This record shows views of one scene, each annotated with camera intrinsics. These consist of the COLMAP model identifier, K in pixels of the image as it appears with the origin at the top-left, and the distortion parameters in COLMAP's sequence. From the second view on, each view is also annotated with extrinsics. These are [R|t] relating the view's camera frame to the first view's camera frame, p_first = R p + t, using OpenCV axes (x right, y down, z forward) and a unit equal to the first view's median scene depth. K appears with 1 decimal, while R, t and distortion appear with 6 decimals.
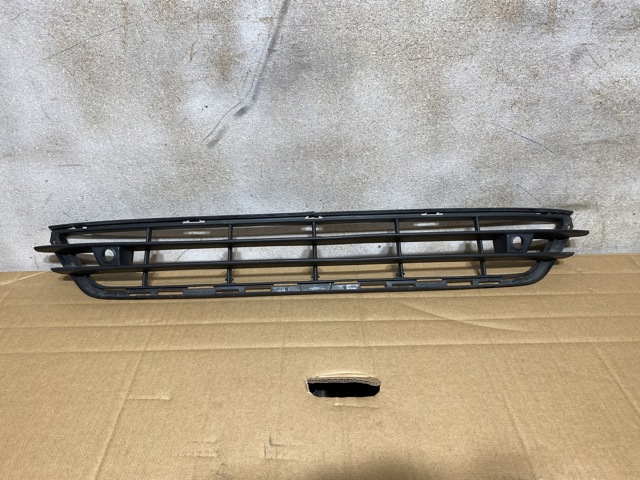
lens RADIAL K [[492.6, 0, 317.7], [0, 492.6, 240.7], [0, 0, 1]] dist [0.017276, -0.016227]
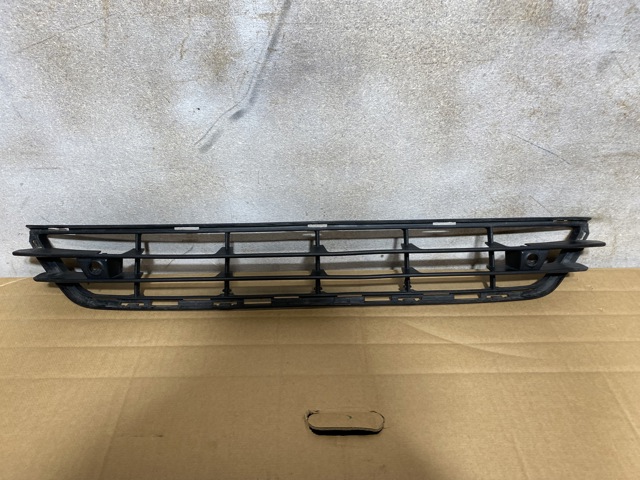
lens RADIAL K [[492.6, 0, 323.9], [0, 492.6, 239.6], [0, 0, 1]] dist [0.017276, -0.016227]
pose [[0.999335, 0.015894, 0.032825, -0.021745], [-0.018527, 0.996499, 0.081529, -0.111156], [-0.031414, -0.082083, 0.996130, 0.071146]]
